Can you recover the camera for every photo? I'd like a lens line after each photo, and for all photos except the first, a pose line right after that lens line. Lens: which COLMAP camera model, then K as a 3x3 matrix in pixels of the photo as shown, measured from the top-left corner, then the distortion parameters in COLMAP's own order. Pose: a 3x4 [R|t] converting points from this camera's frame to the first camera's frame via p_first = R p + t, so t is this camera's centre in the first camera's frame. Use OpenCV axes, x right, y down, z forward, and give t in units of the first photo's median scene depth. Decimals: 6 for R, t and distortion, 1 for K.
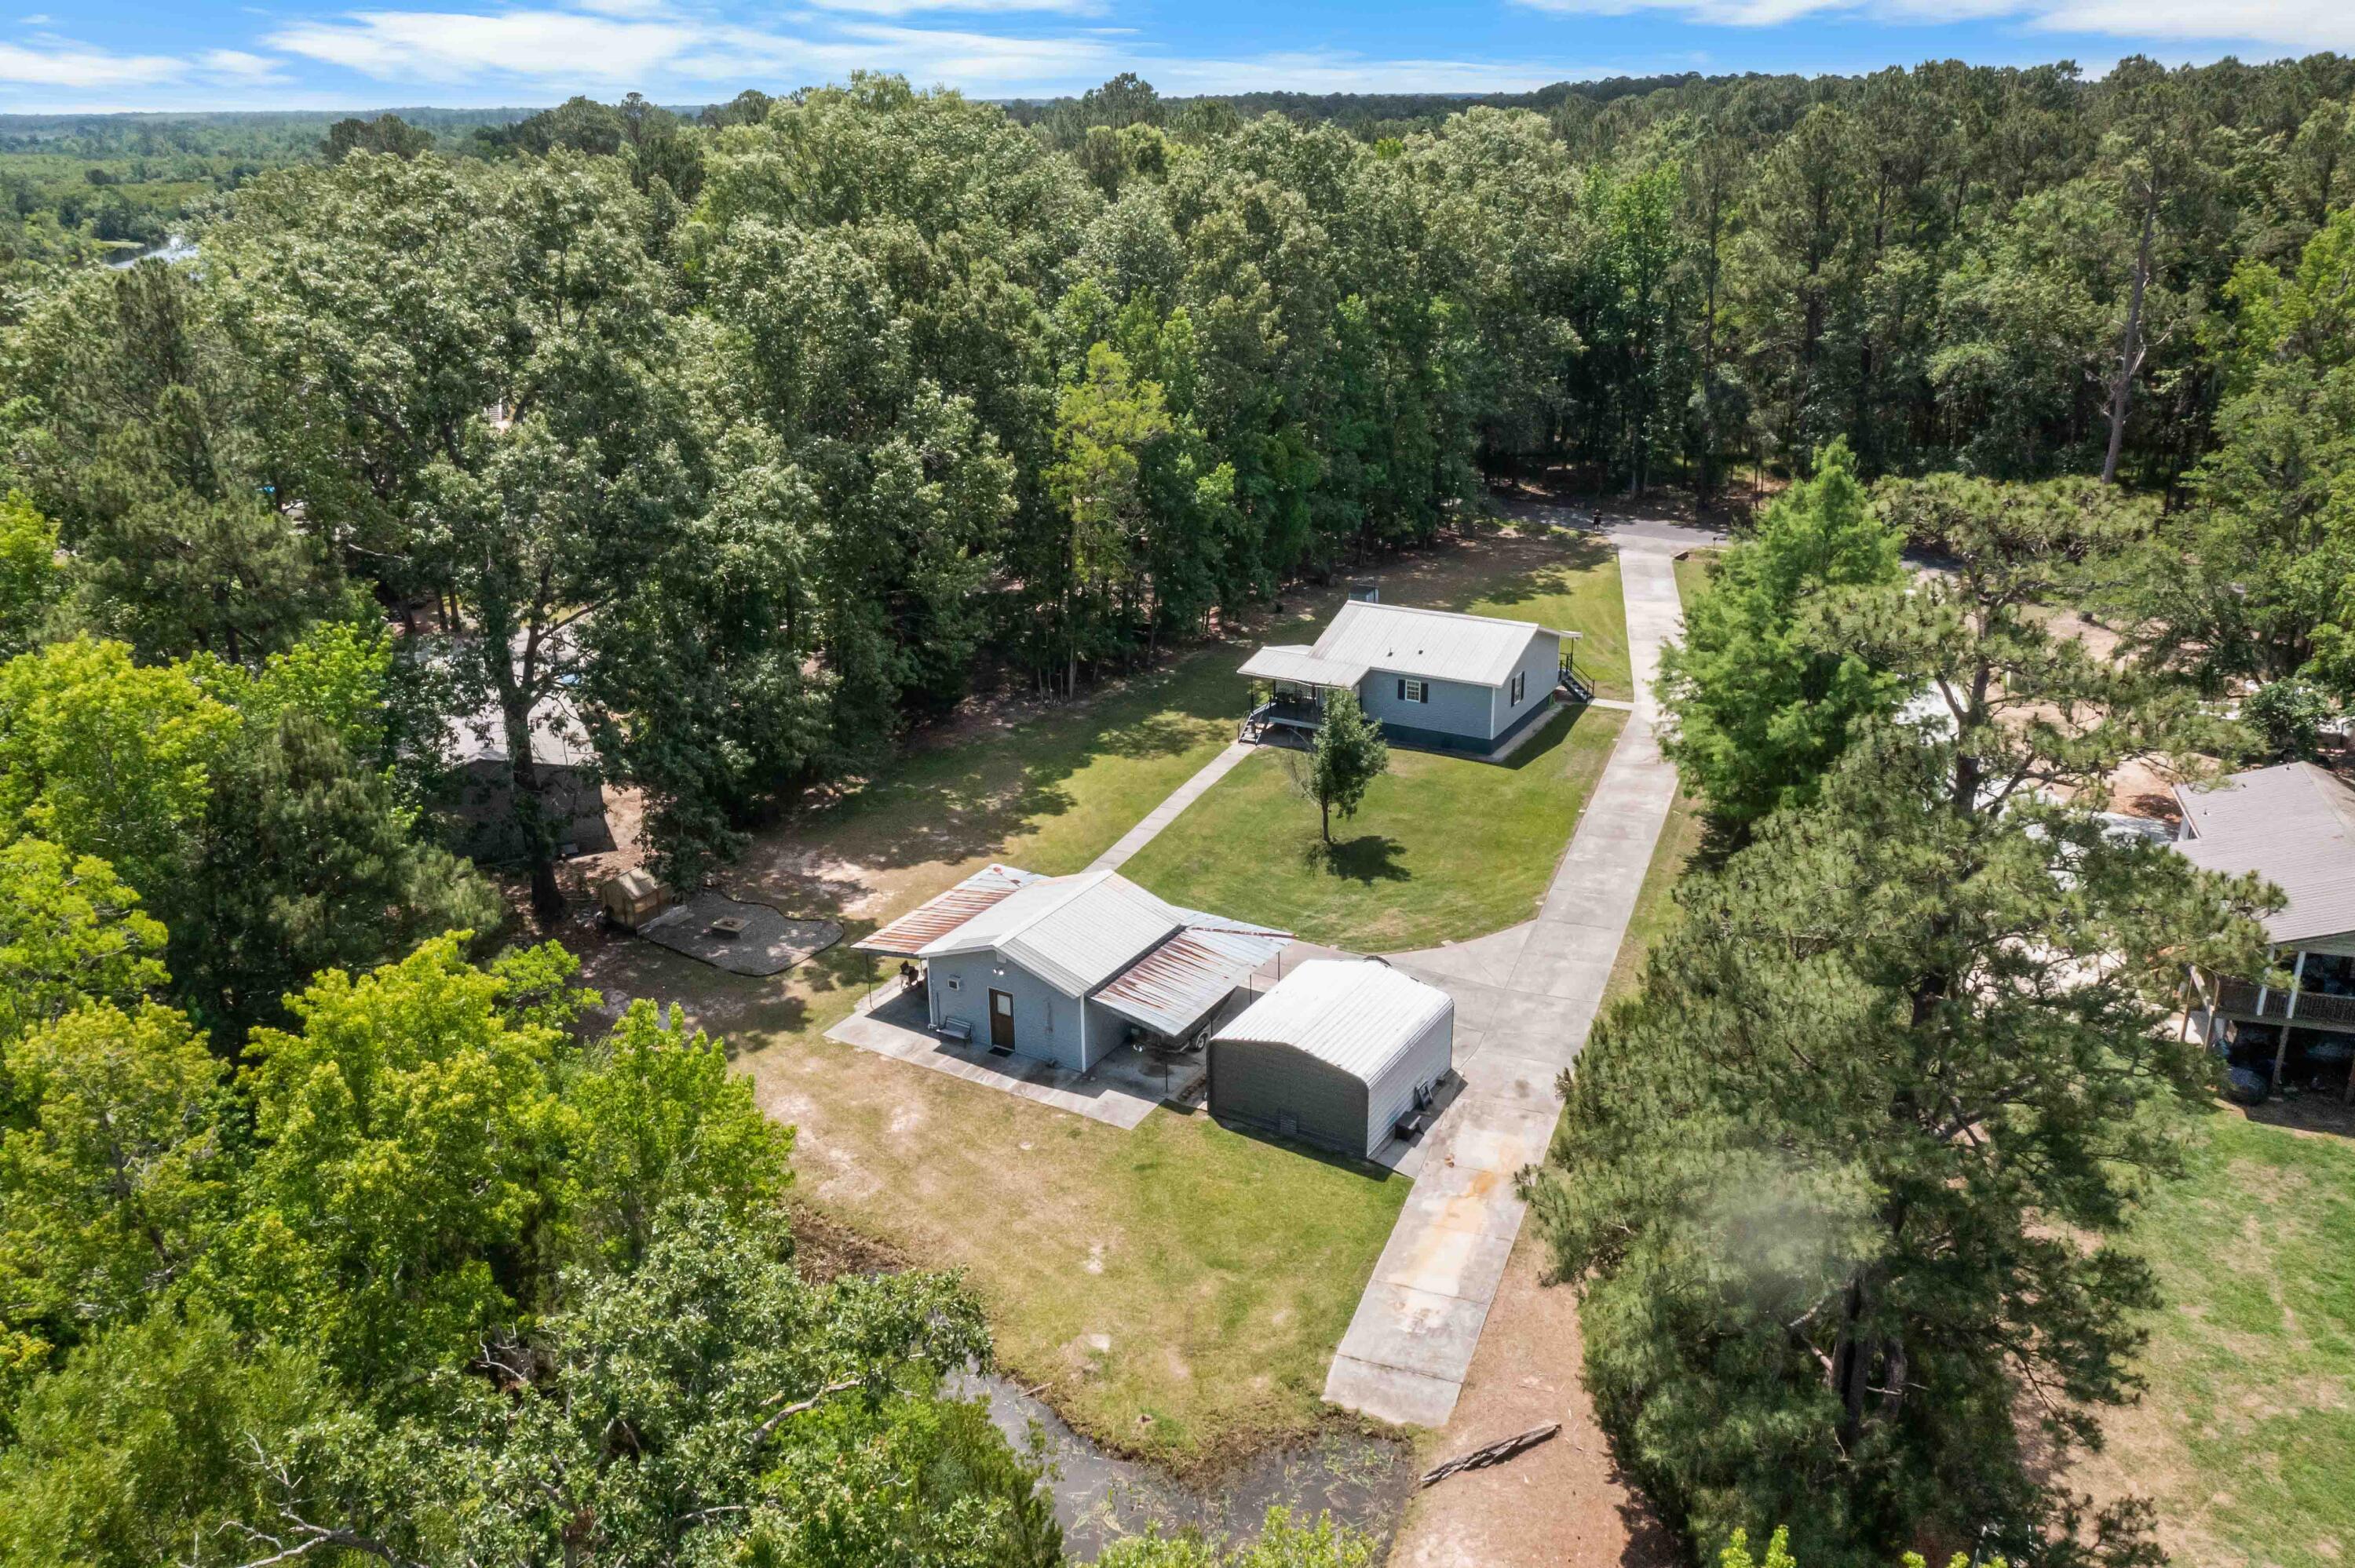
lens RADIAL K [[1935.6, 0, 1177.5], [0, 1935.6, 784.0], [0, 0, 1]] dist [-0.000940, 0.012766]
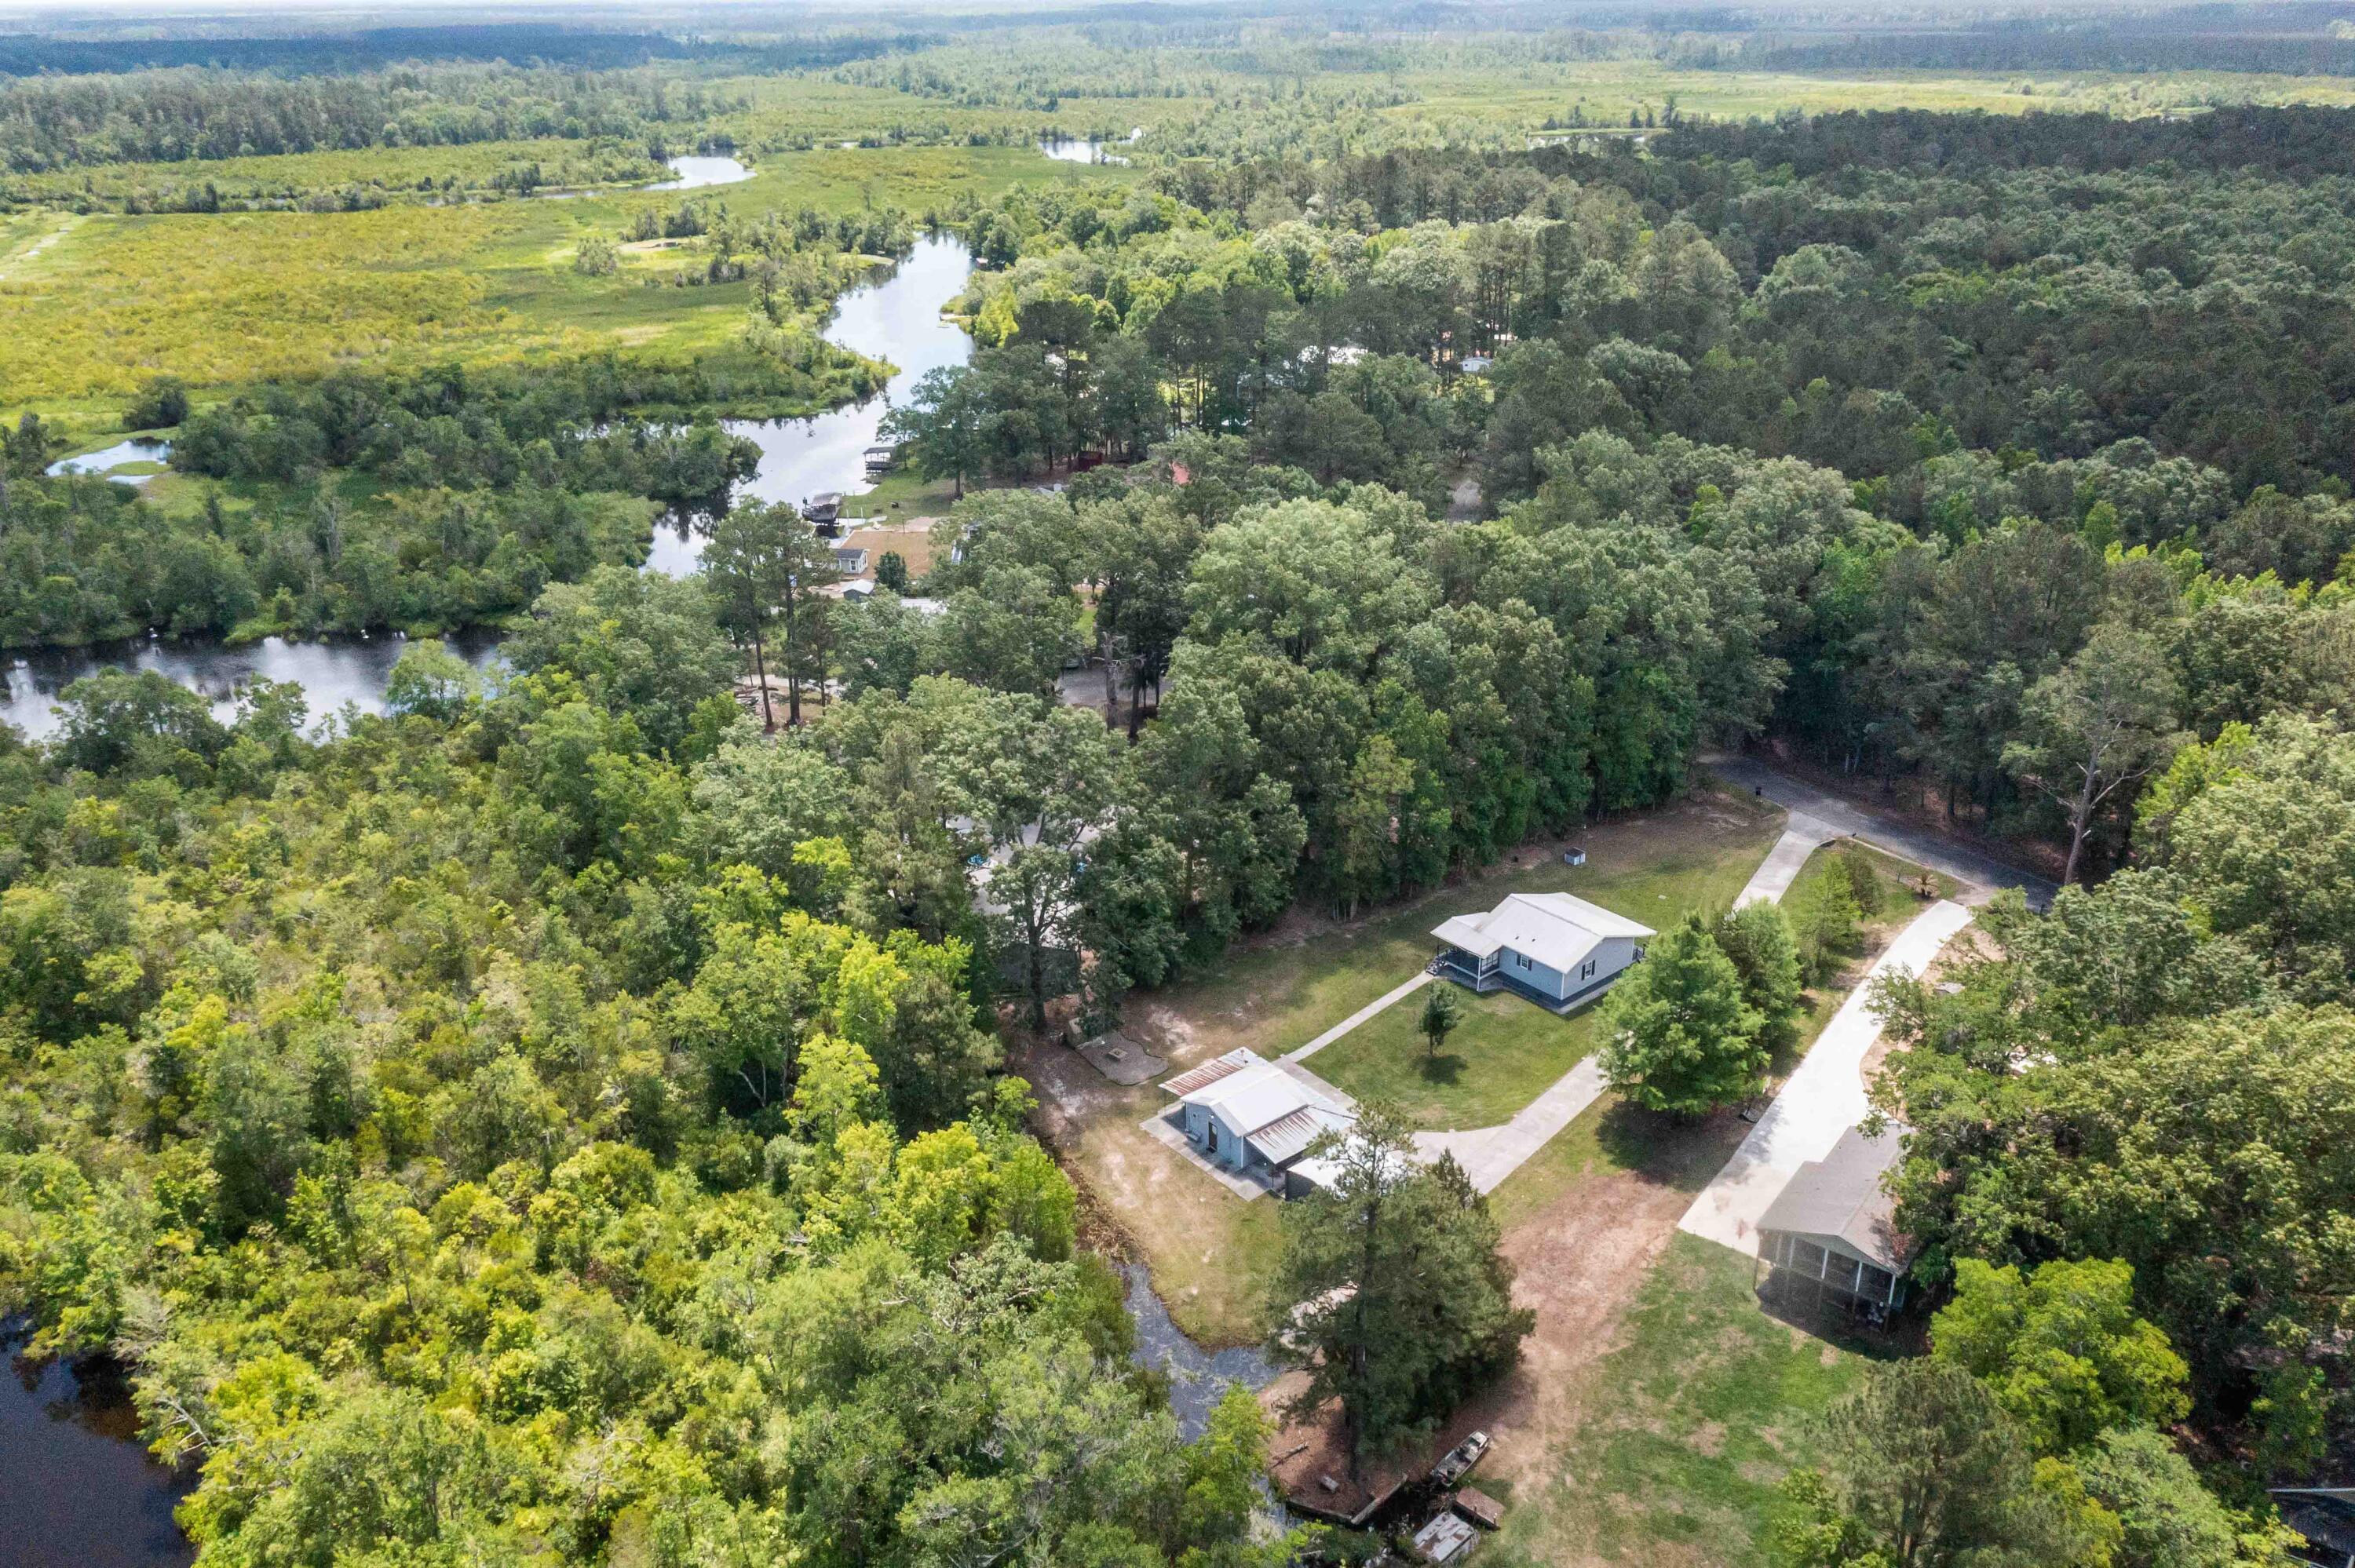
lens RADIAL K [[1935.6, 0, 1177.5], [0, 1935.6, 784.0], [0, 0, 1]] dist [-0.000940, 0.012766]
pose [[0.943341, 0.137523, -0.301986, 0.467347], [-0.121618, 0.990038, 0.070947, -0.413857], [0.308734, -0.030201, 0.950669, -1.056266]]
